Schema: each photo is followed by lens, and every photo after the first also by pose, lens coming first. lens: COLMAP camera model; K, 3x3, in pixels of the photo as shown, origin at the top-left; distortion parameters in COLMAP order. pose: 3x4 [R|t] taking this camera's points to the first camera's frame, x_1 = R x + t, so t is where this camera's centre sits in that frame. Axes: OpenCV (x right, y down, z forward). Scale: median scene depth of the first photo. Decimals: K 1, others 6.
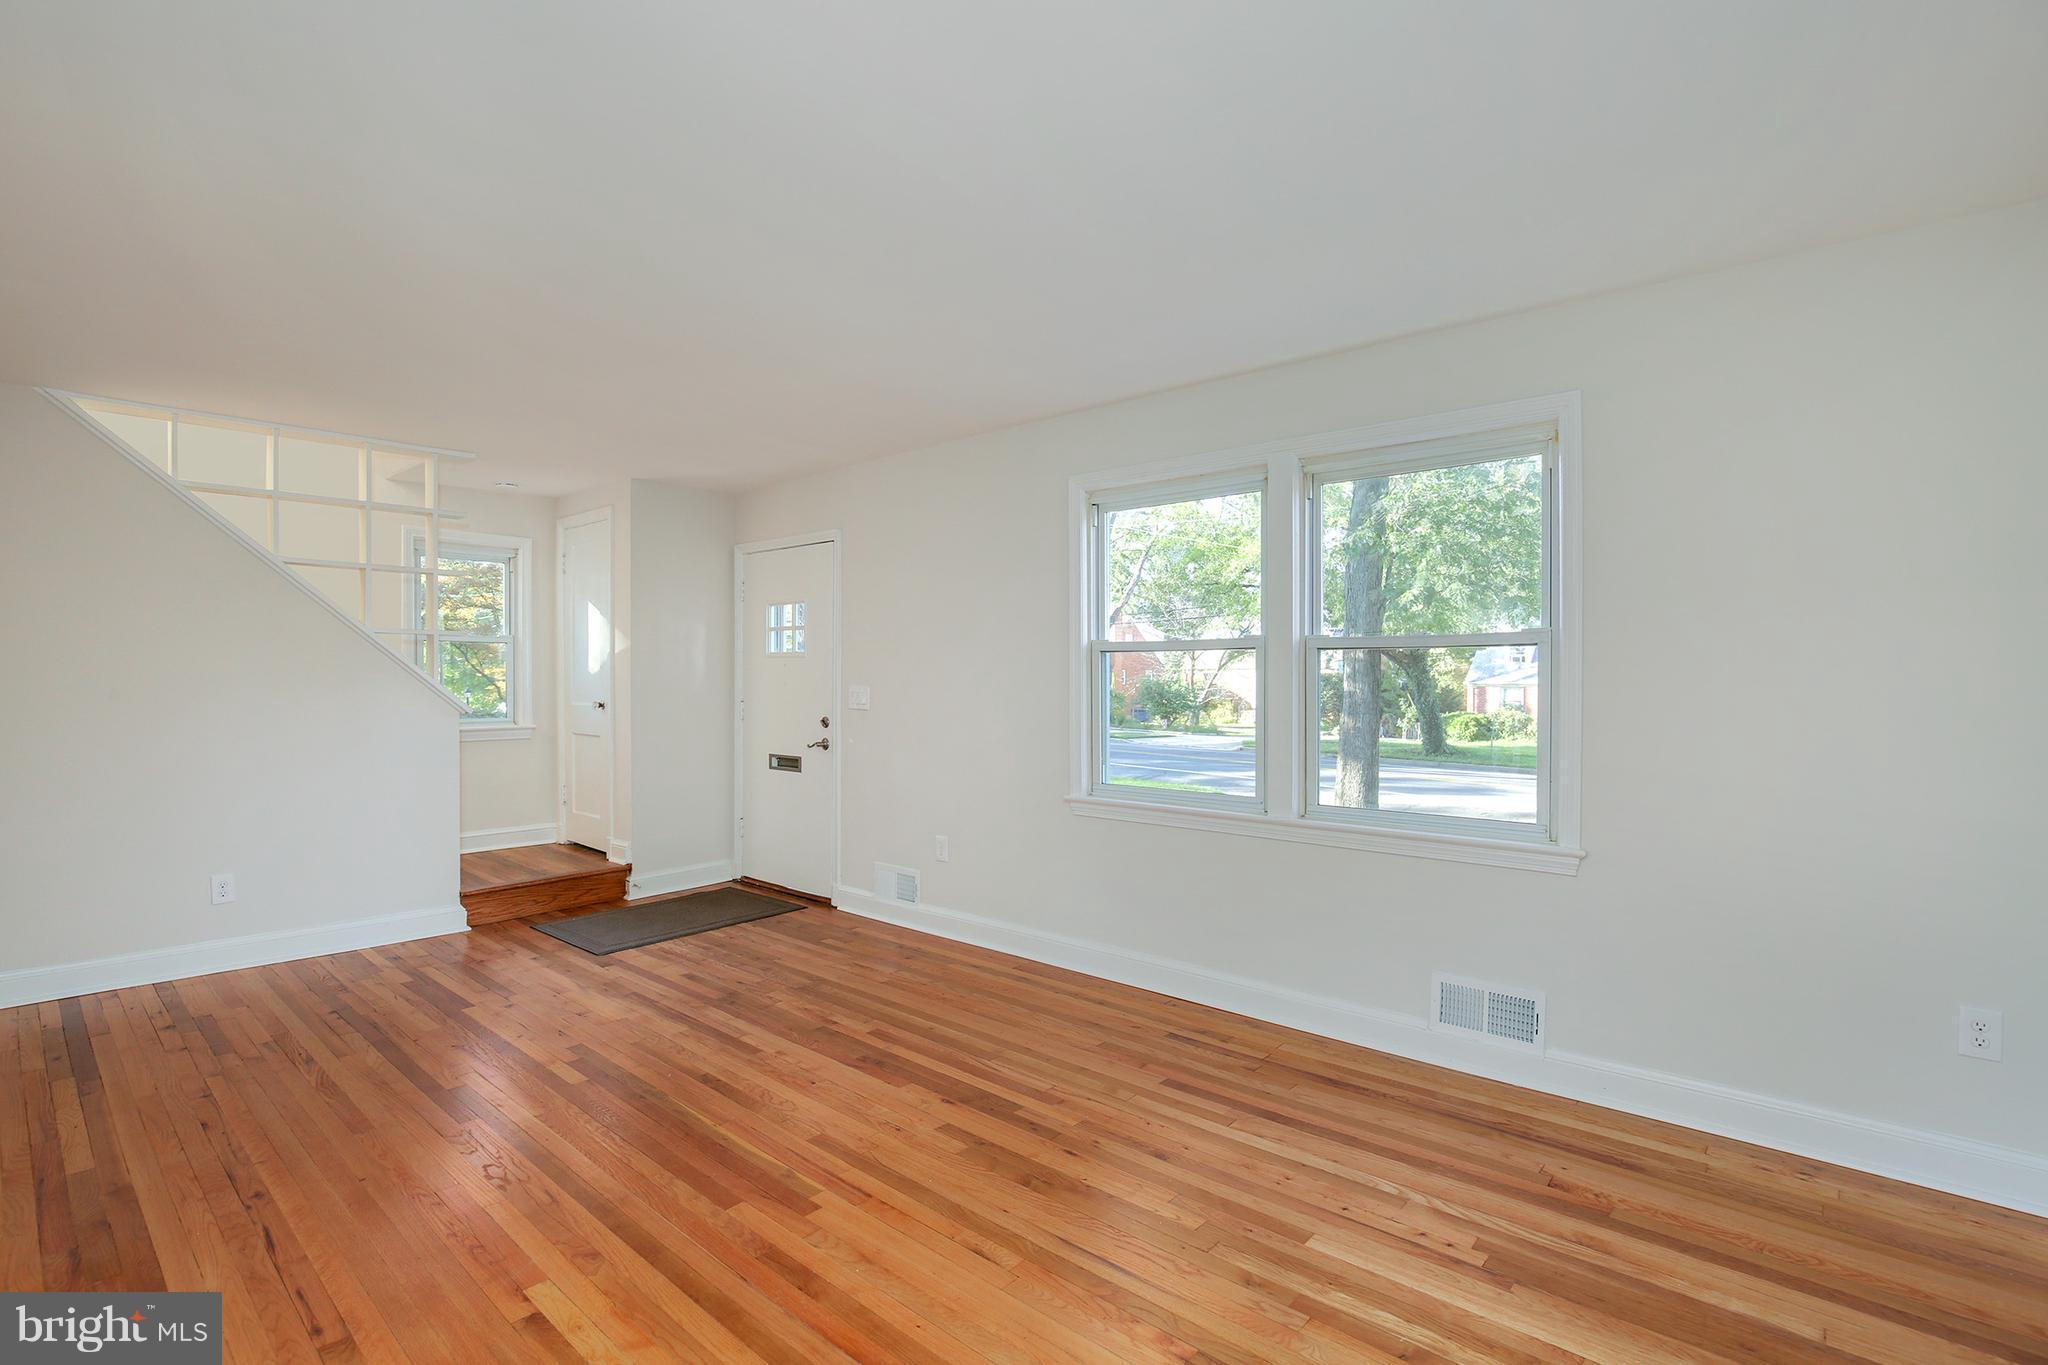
lens RADIAL K [[951.5, 0, 1014.0], [0, 951.5, 685.0], [0, 0, 1]] dist [-0.028085, 0.004425]
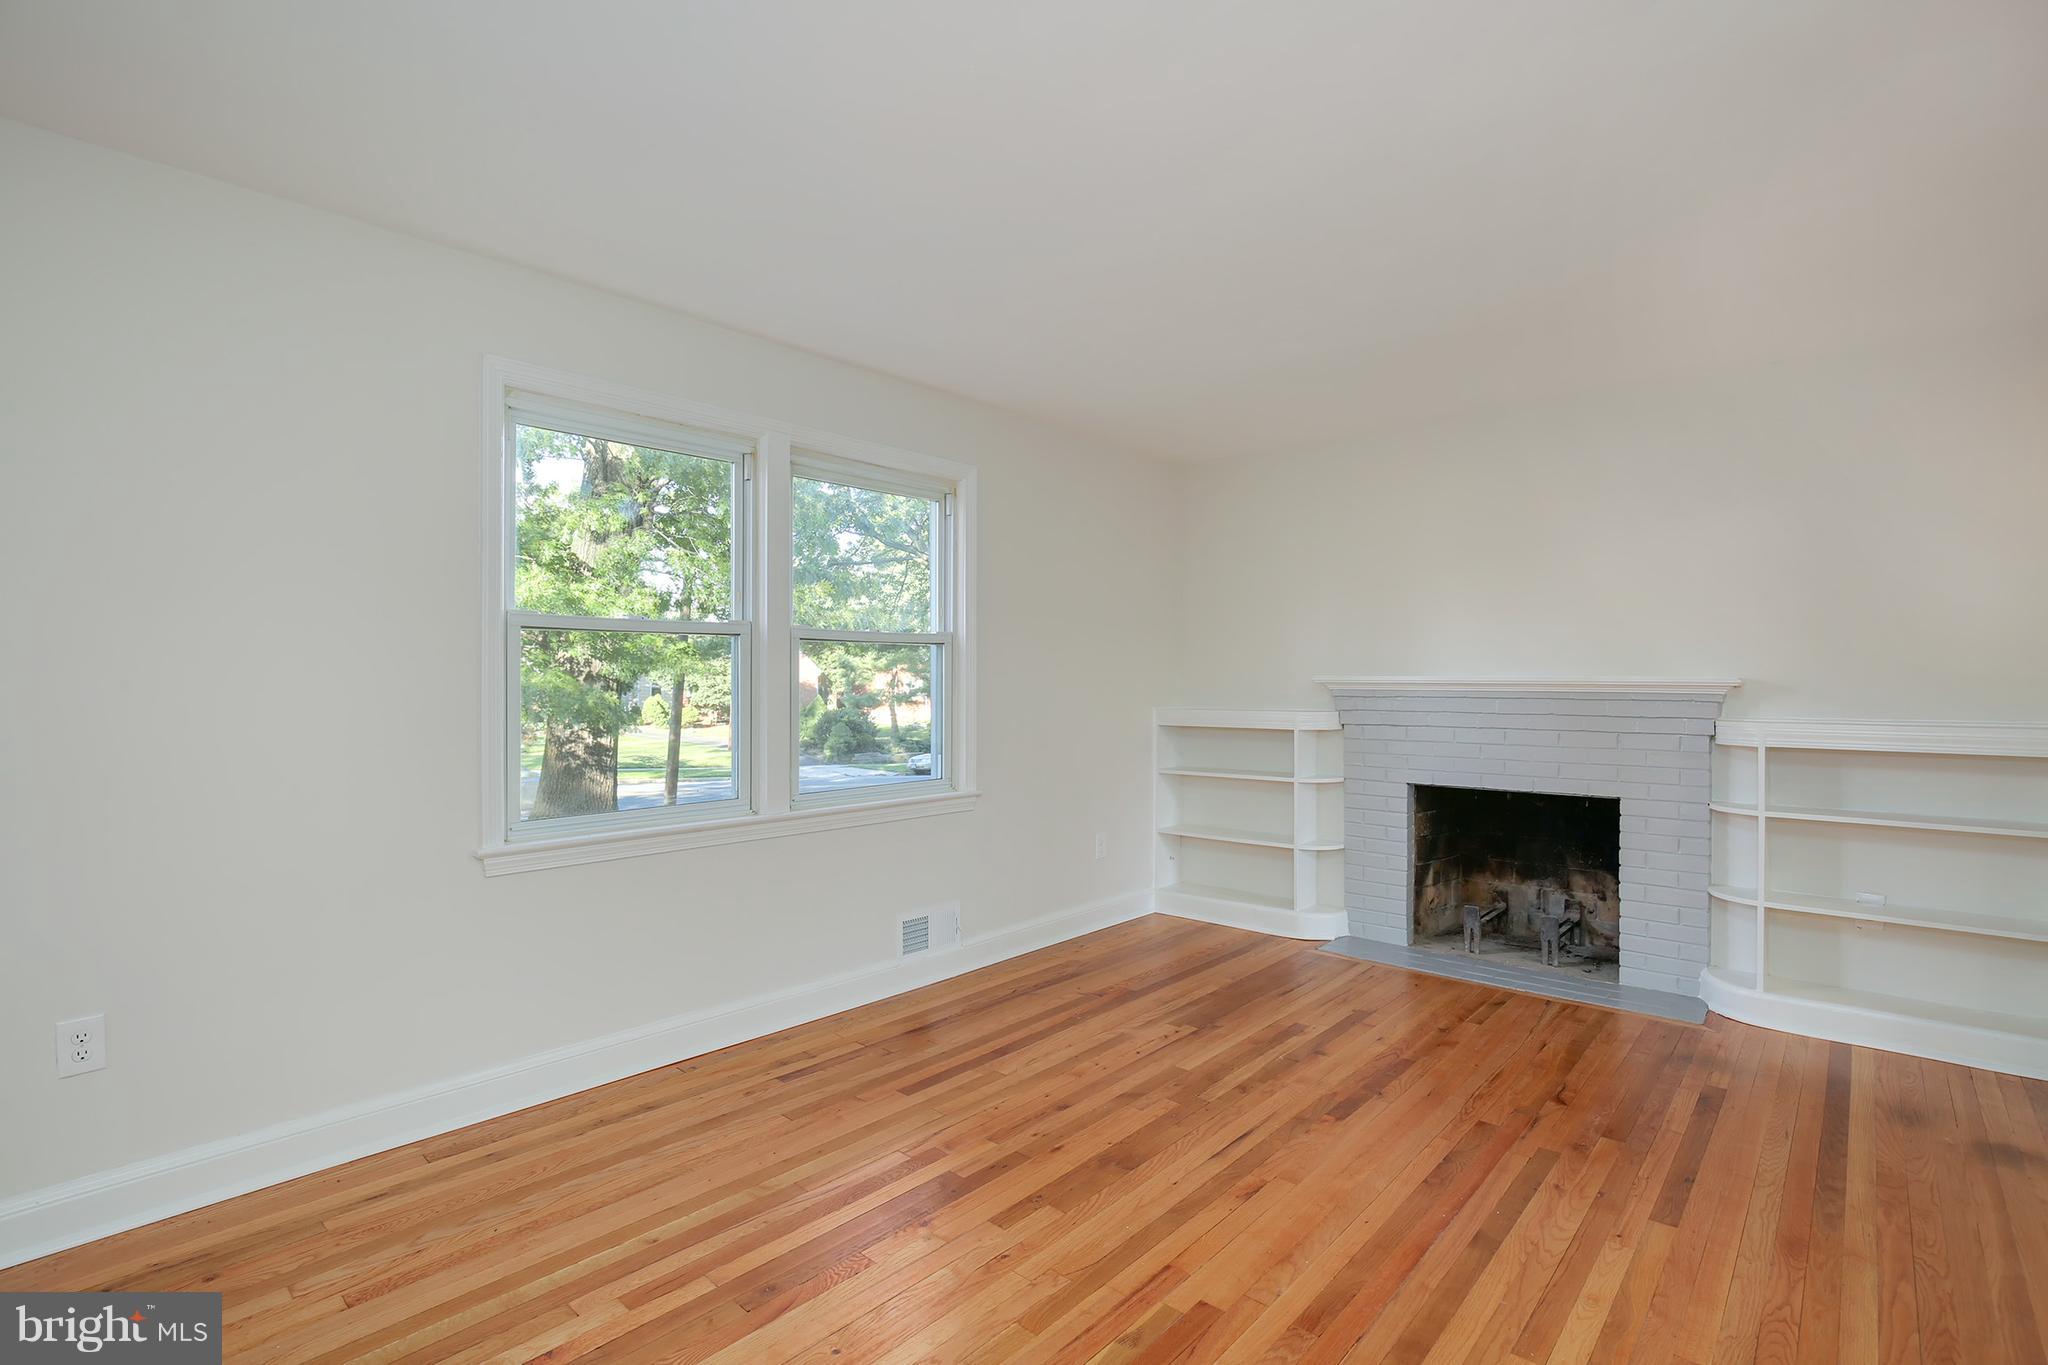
lens RADIAL K [[951.5, 0, 1012.8], [0, 951.5, 663.8], [0, 0, 1]] dist [-0.028085, 0.004425]
pose [[0.020830, 0.013791, 0.999688, -0.792953], [0.006967, 0.999879, -0.013938, 0.004337], [-0.999759, 0.007255, 0.020732, 0.872788]]
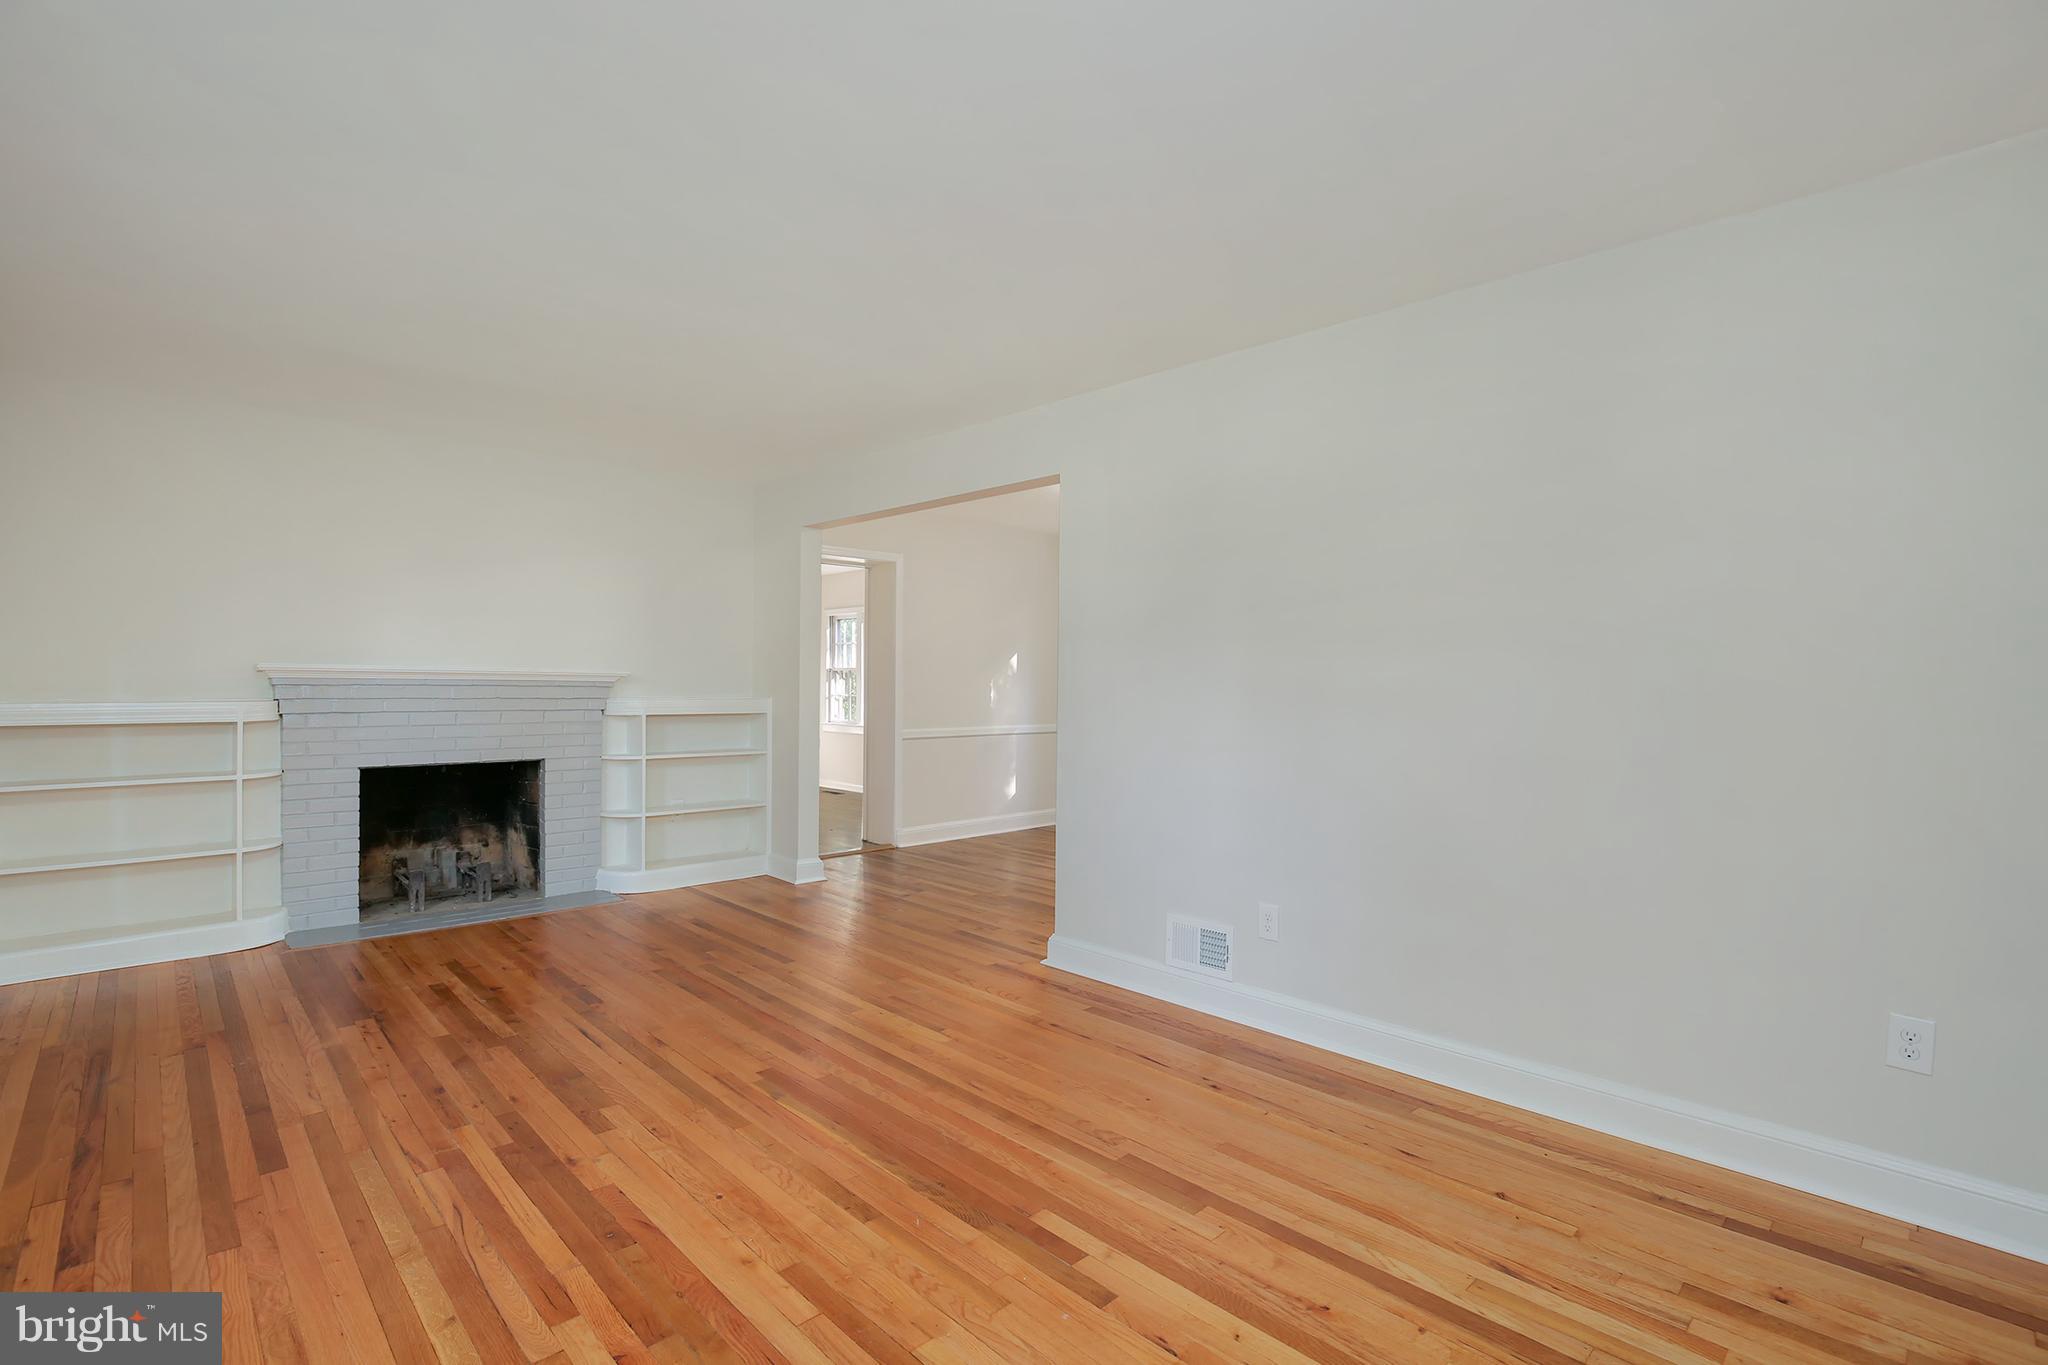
lens RADIAL K [[951.5, 0, 1008.7], [0, 951.5, 672.7], [0, 0, 1]] dist [-0.028085, 0.004425]
pose [[-0.995858, -0.009163, 0.090463, -0.496024], [-0.009498, 0.999950, -0.003265, 0.014997], [-0.090429, -0.004110, -0.995894, 1.703258]]
